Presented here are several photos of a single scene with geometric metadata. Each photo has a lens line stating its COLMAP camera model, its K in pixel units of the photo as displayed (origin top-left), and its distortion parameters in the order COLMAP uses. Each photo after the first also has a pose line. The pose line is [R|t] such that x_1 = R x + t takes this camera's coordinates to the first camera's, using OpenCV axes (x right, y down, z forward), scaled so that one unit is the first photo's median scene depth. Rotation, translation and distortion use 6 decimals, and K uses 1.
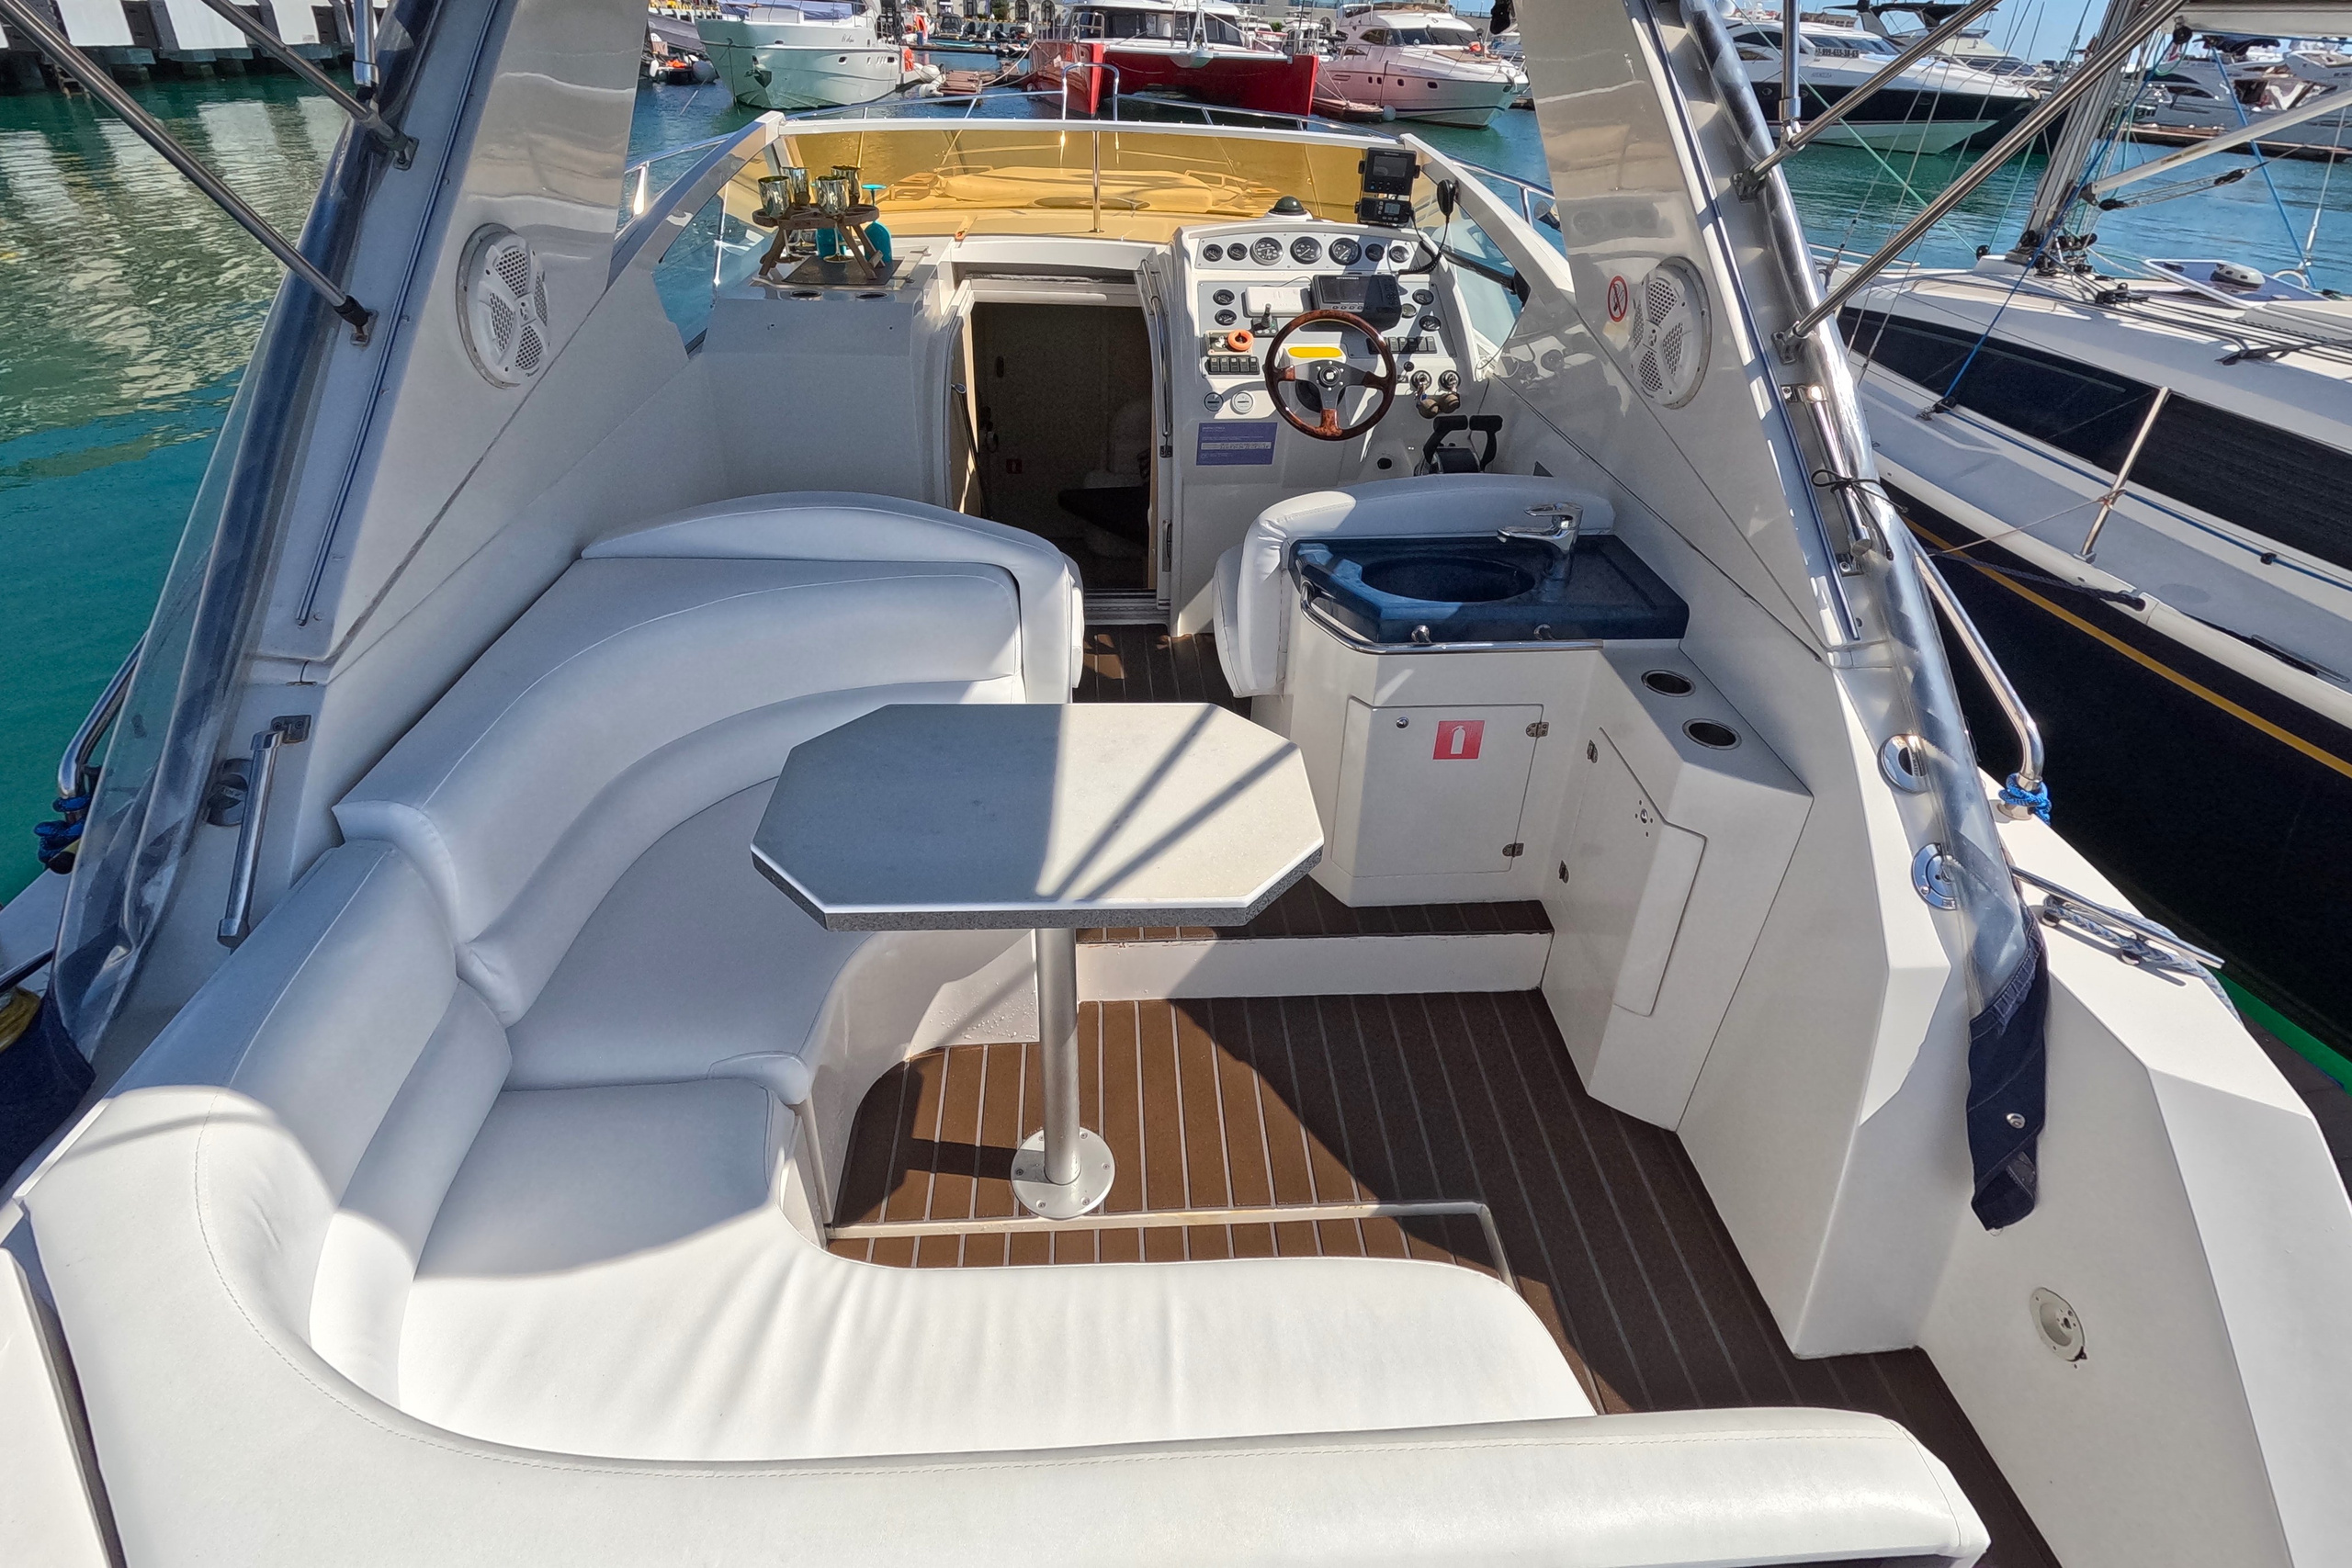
lens RADIAL K [[1020.4, 0, 1204.1], [0, 1020.4, 716.0], [0, 0, 1]] dist [-0.059646, 0.020260]
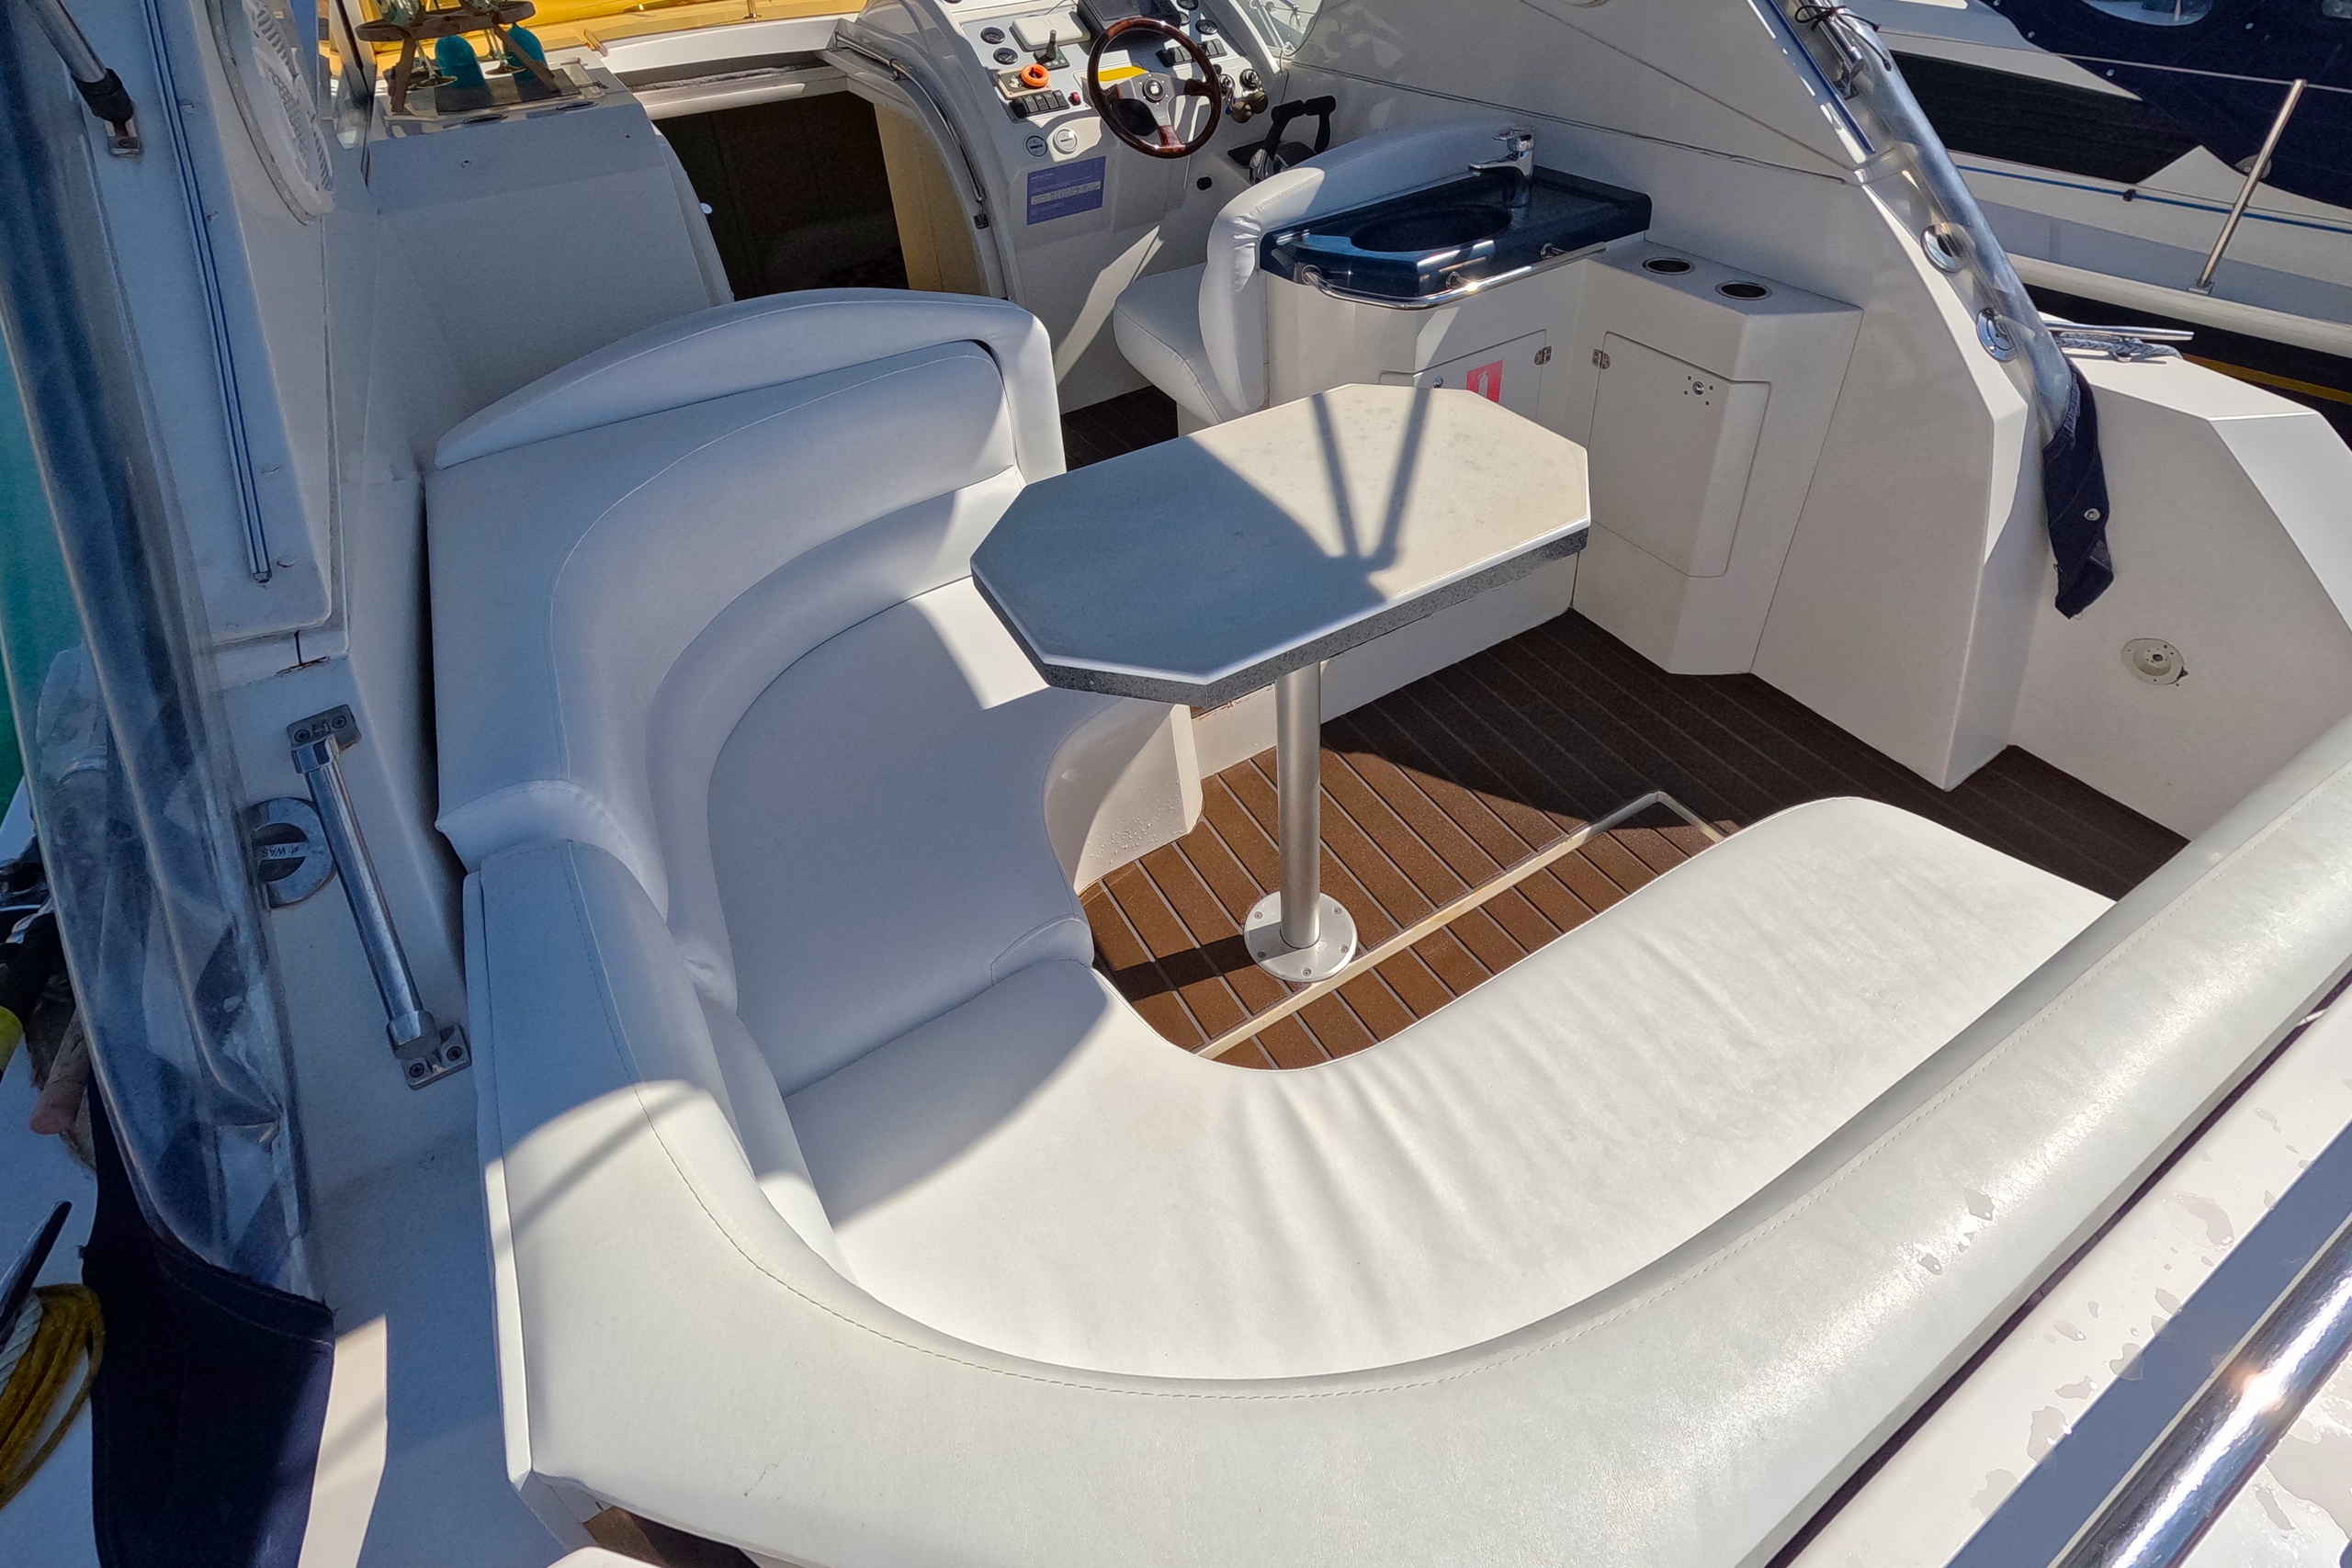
lens RADIAL K [[1013.0, 0, 1176.3], [0, 1013.0, 618.5], [0, 0, 1]] dist [-0.031585, 0.000080]
pose [[0.898146, -0.334626, 0.285236, -0.402890], [0.312734, 0.942158, 0.120565, 0.026593], [-0.309082, -0.019082, 0.950844, 0.147474]]
